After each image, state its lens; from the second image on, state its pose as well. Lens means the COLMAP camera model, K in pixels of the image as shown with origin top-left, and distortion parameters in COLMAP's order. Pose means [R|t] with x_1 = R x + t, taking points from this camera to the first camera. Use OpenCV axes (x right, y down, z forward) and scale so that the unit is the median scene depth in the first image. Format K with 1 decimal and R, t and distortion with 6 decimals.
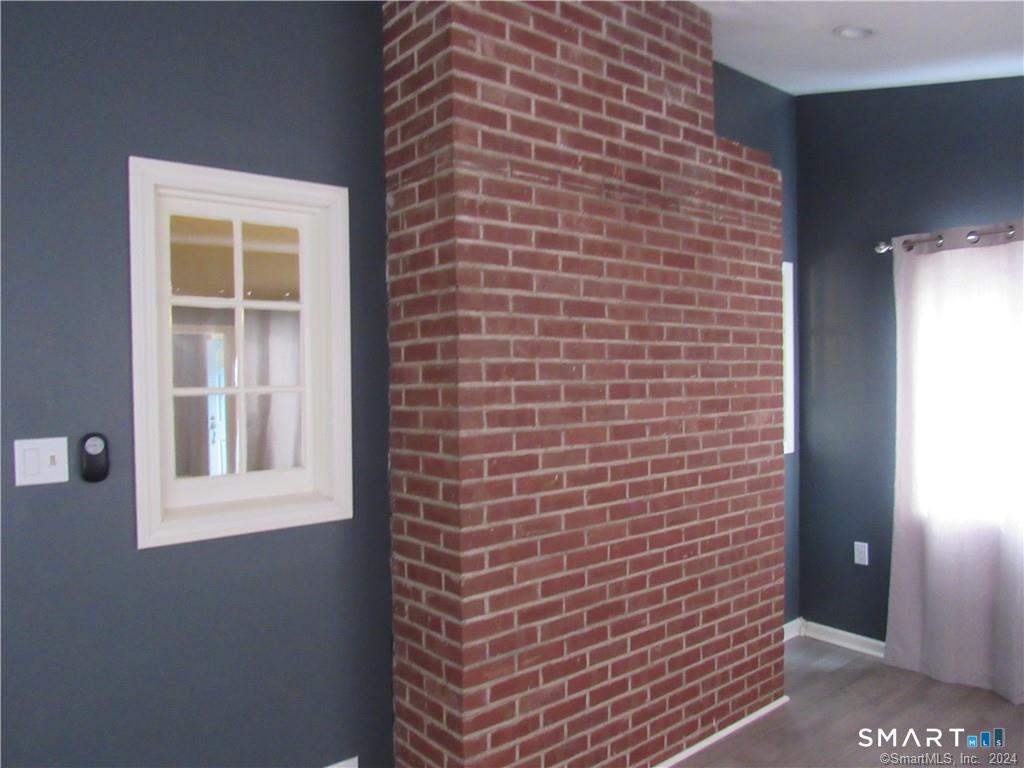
lens RADIAL K [[733.0, 0, 511.7], [0, 733.0, 385.5], [0, 0, 1]] dist [-0.031996, 0.015416]
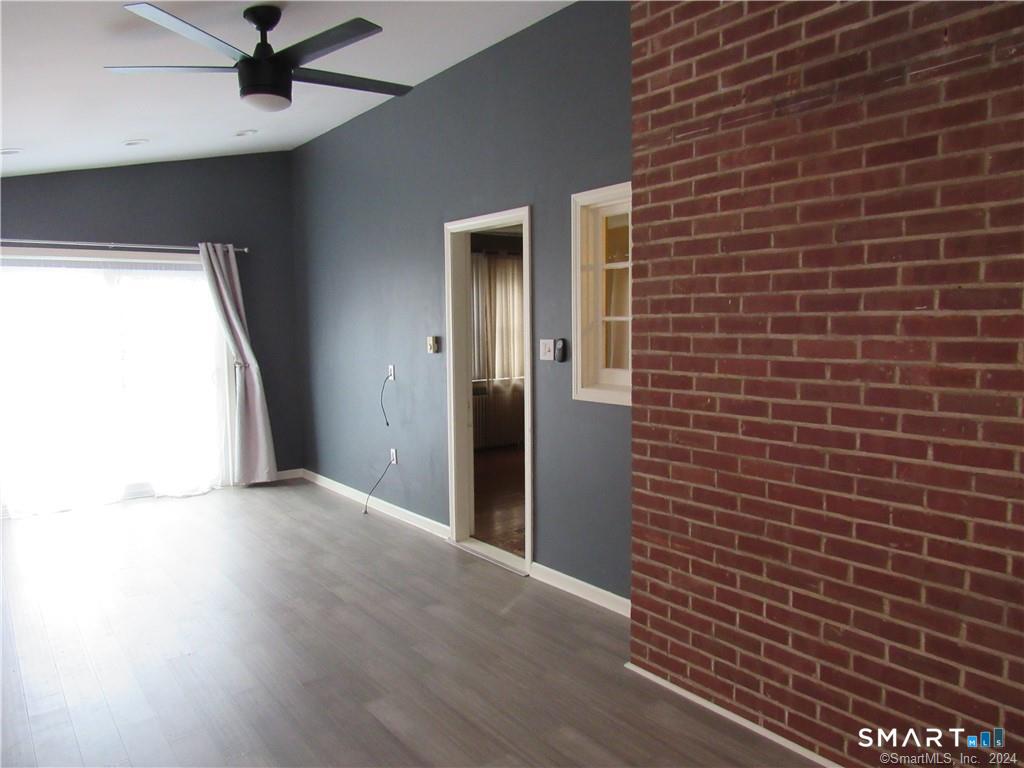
lens RADIAL K [[733.0, 0, 510.6], [0, 733.0, 382.5], [0, 0, 1]] dist [-0.031996, 0.015416]
pose [[-0.042457, 0.099734, -0.994108, 1.141960], [-0.000079, 0.995005, 0.099827, -0.012301], [0.999098, 0.004317, -0.042237, 0.725762]]
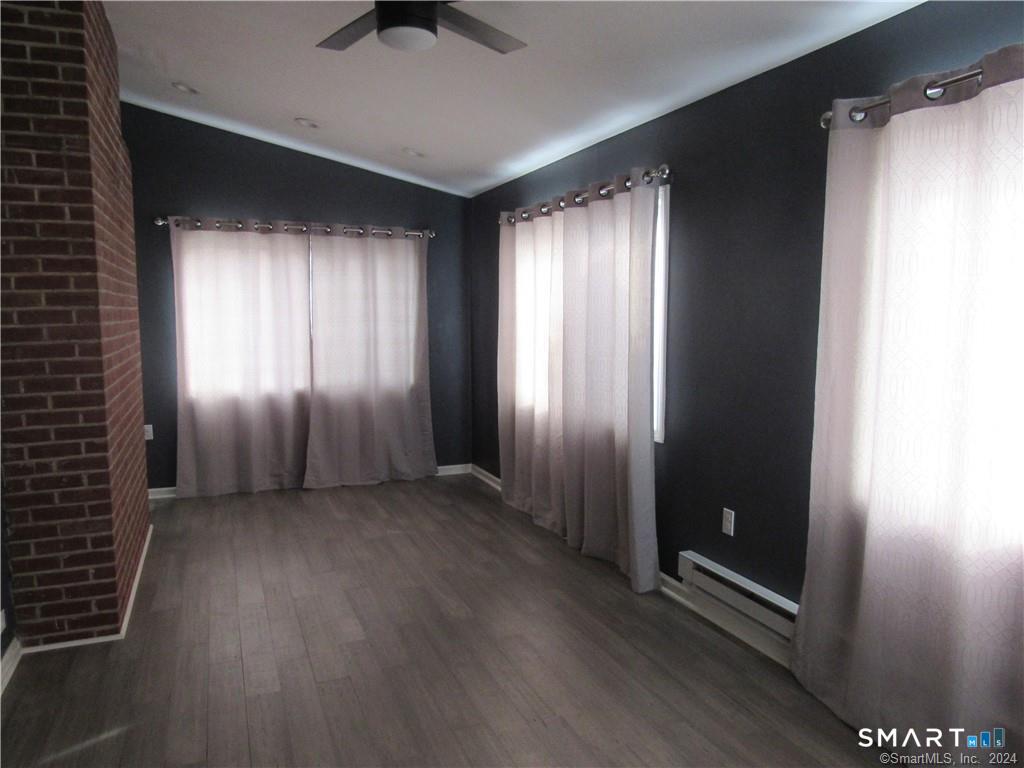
lens RADIAL K [[733.0, 0, 511.0], [0, 733.0, 383.8], [0, 0, 1]] dist [-0.031996, 0.015416]
pose [[0.293333, -0.084224, 0.952293, -1.065911], [0.013360, 0.996376, 0.084008, 0.035688], [-0.955917, -0.011920, 0.293395, -0.178158]]
